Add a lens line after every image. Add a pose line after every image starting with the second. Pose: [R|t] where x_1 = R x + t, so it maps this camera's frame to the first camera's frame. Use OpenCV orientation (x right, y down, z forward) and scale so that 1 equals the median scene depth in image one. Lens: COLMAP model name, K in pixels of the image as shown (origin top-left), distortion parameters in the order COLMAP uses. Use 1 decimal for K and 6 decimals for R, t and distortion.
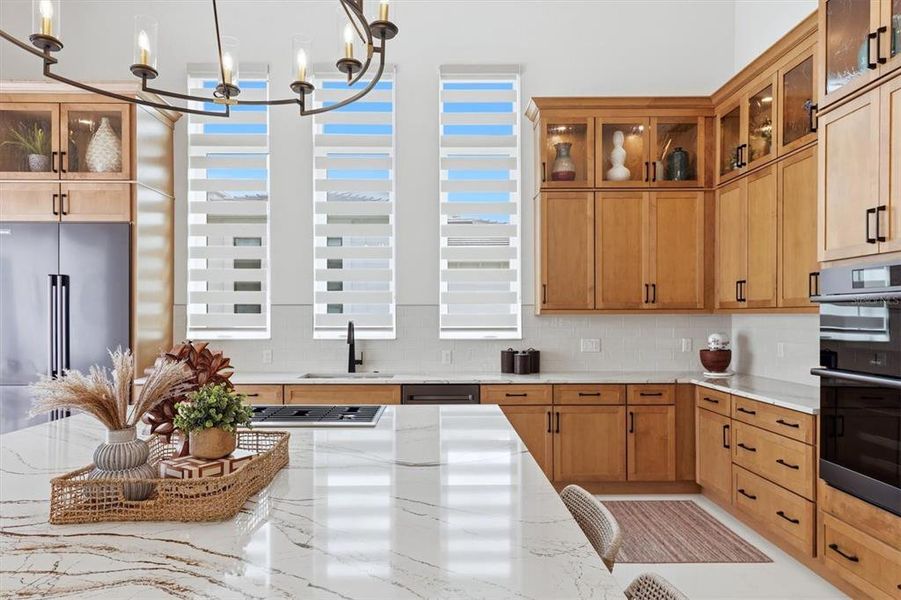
lens RADIAL K [[565.5, 0, 443.5], [0, 565.5, 312.2], [0, 0, 1]] dist [0.014318, -0.000547]
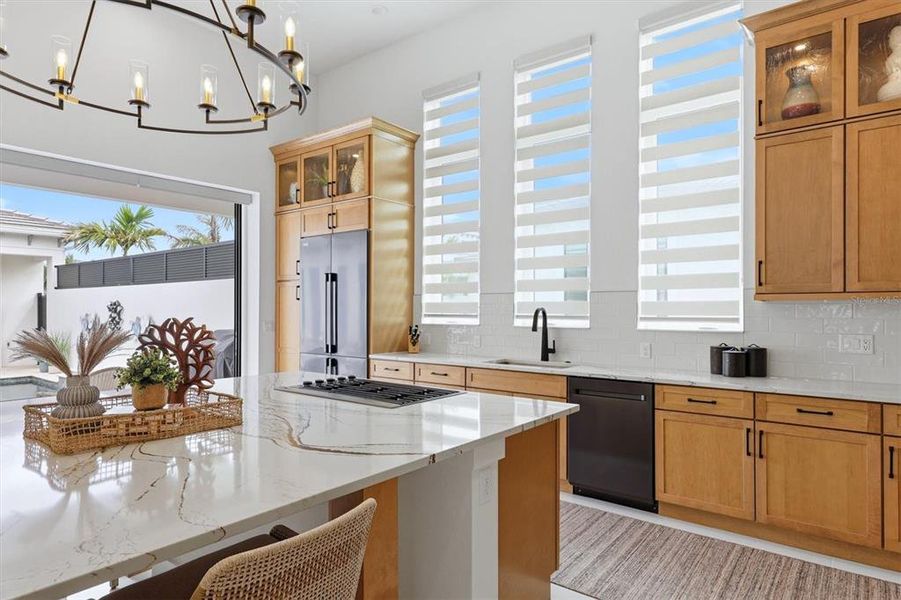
lens RADIAL K [[527.9, 0, 443.4], [0, 527.9, 305.4], [0, 0, 1]] dist [0.012105, -0.000533]
pose [[0.780487, -0.000944, -0.625171, 0.291483], [-0.000346, 0.999998, -0.001942, 0.012182], [0.625172, 0.001732, 0.780485, 0.178557]]
